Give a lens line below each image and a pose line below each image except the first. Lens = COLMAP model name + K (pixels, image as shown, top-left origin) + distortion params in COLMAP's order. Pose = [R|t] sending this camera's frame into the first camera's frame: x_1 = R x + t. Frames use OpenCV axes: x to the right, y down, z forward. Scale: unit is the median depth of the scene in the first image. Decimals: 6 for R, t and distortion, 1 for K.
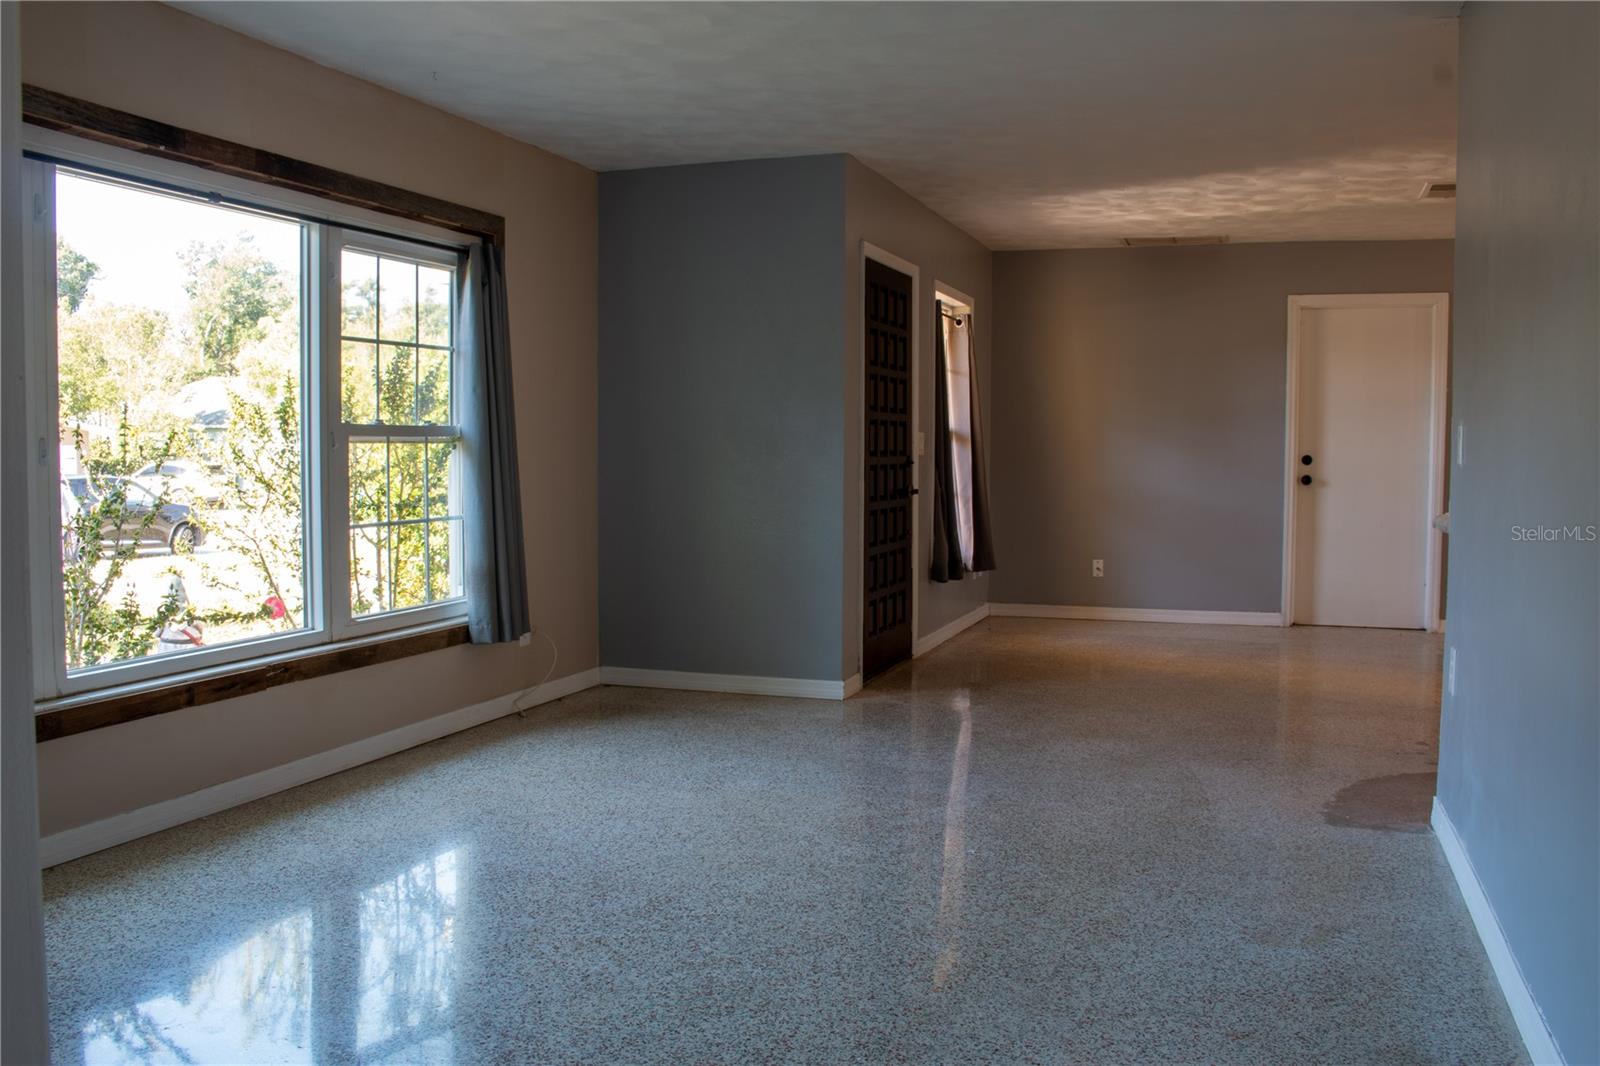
lens RADIAL K [[1420.1, 0, 800.0], [0, 1420.1, 533.0], [0, 0, 1]] dist [-0.151601, 0.123714]
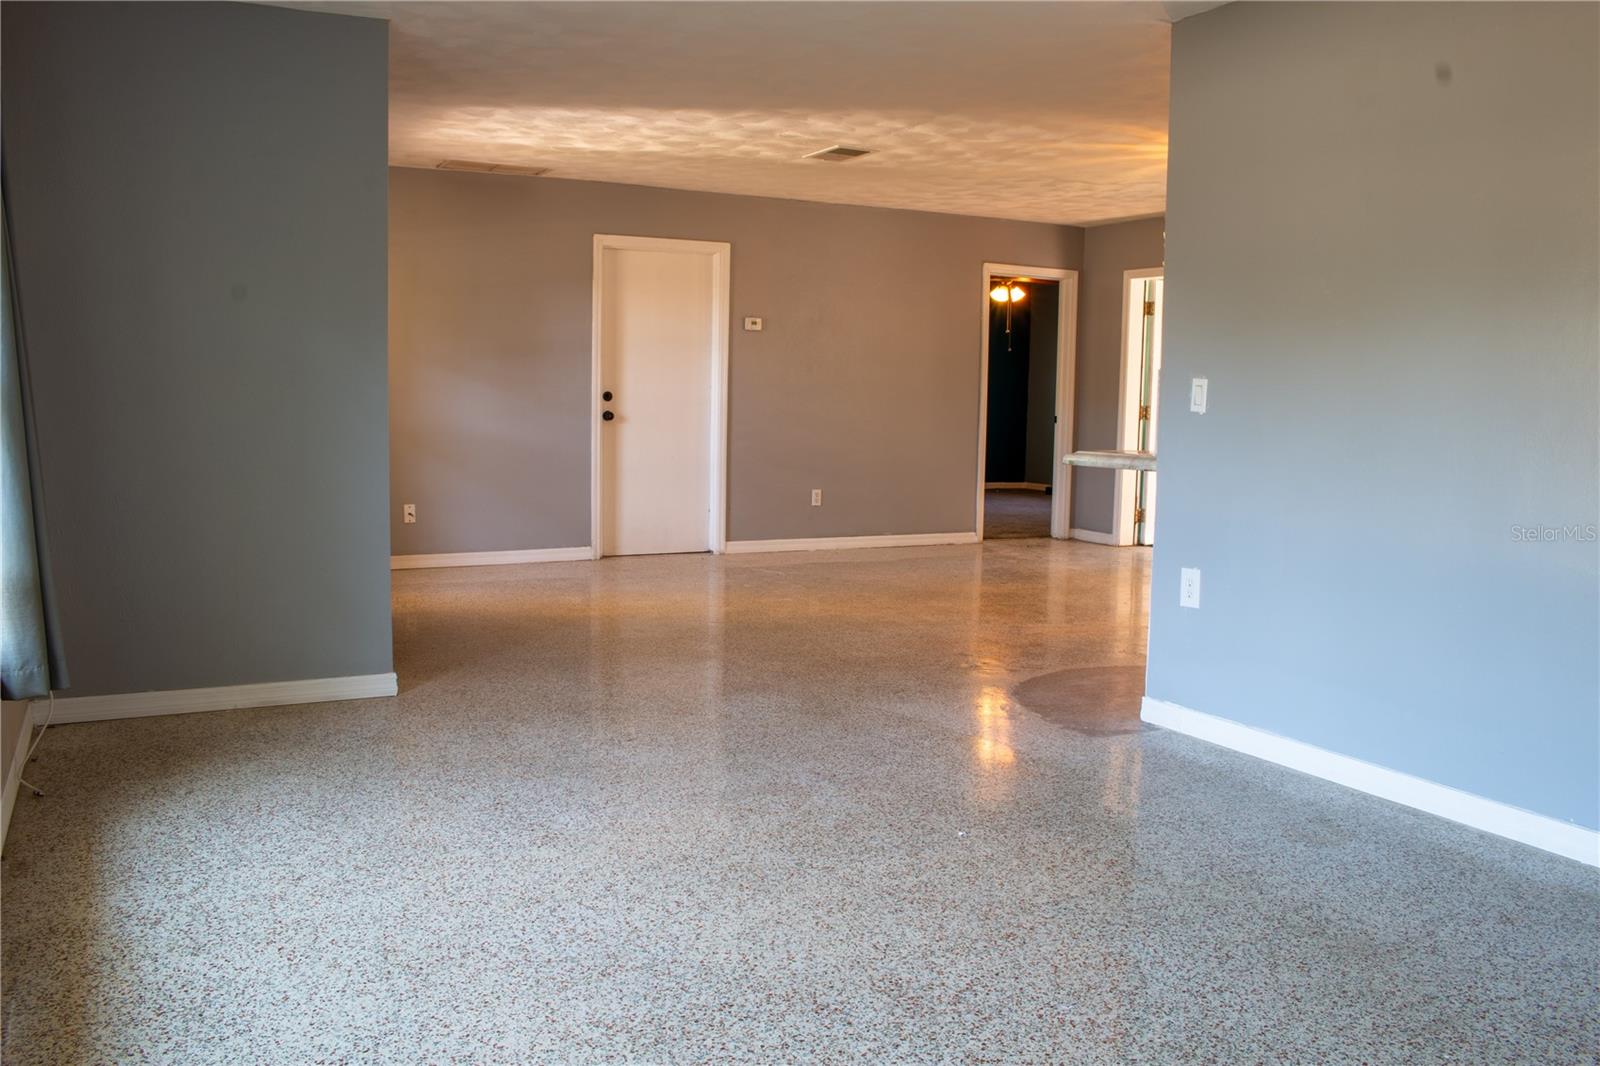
lens RADIAL K [[1337.0, 0, 800.0], [0, 1337.0, 533.0], [0, 0, 1]] dist [-0.153116, 0.126651]
pose [[0.669010, -0.072170, 0.739741, -0.499819], [0.029087, 0.997054, 0.070969, -0.031661], [-0.742684, -0.025962, 0.669139, 0.427513]]
